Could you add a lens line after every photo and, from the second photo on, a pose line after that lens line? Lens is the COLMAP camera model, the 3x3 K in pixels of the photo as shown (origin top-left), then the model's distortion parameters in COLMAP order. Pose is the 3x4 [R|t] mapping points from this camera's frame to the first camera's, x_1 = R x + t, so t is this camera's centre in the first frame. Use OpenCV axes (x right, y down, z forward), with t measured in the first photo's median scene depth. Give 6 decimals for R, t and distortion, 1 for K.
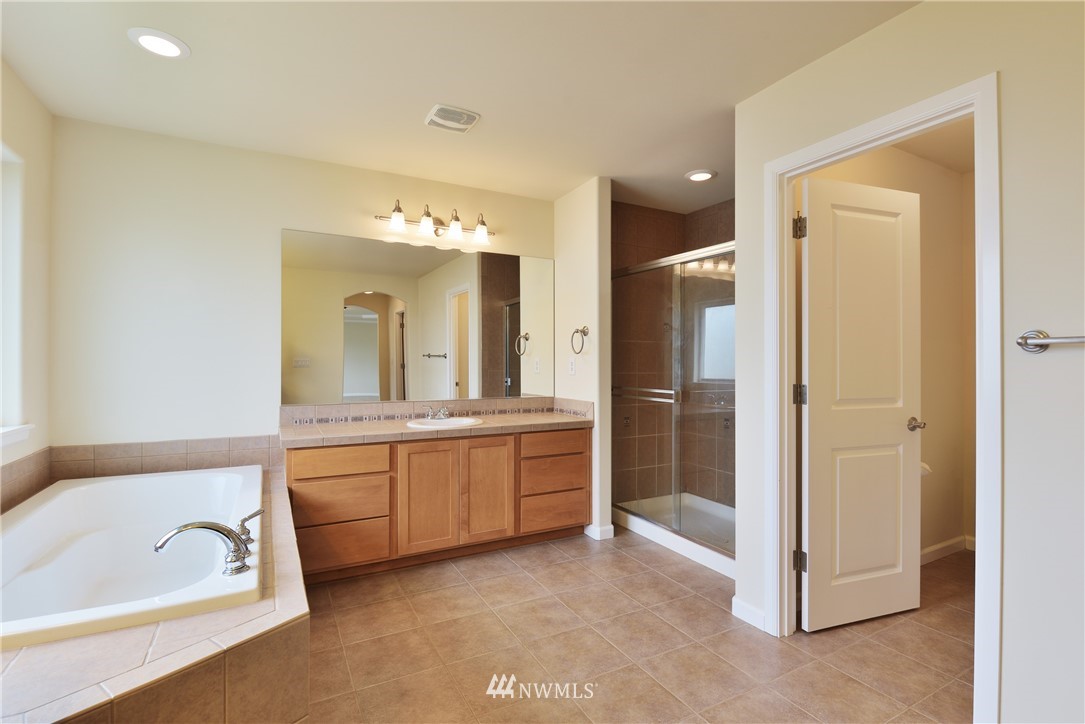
lens RADIAL K [[509.3, 0, 544.3], [0, 509.3, 359.4], [0, 0, 1]] dist [-0.009546, -0.003303]
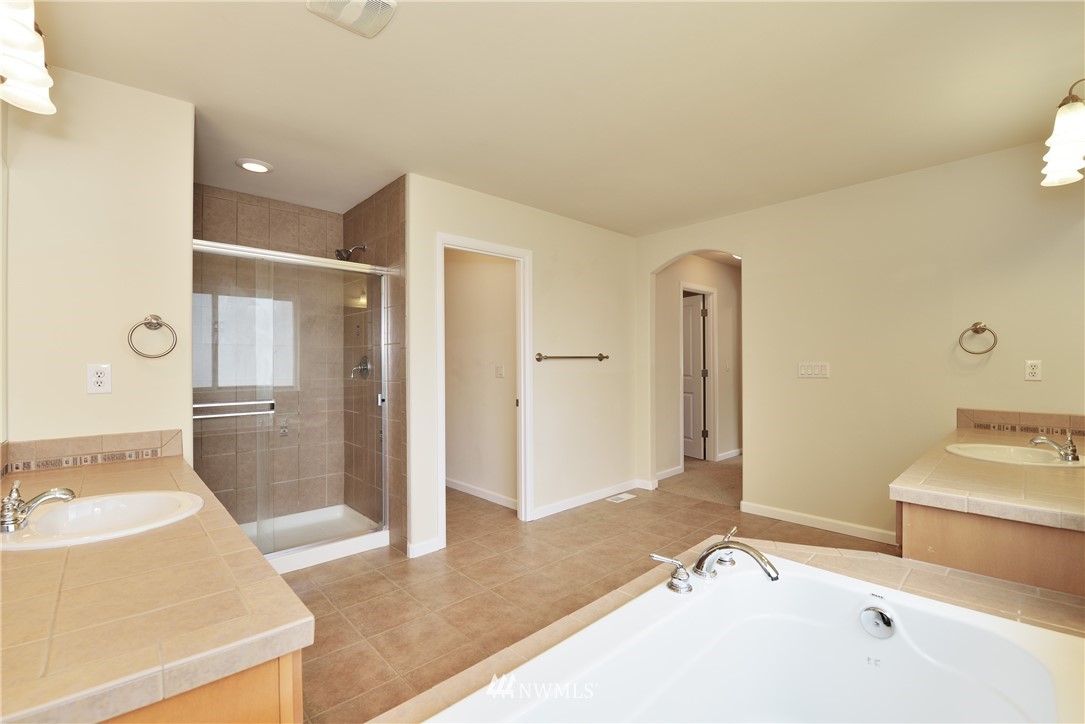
lens RADIAL K [[471.8, 0, 543.9], [0, 471.8, 363.1], [0, 0, 1]] dist [0.001218, 0.000040]
pose [[-0.252248, -0.006997, 0.967637, -0.862710], [-0.001066, 0.999975, 0.006953, -0.012394], [-0.967662, 0.000722, -0.252249, 0.942043]]
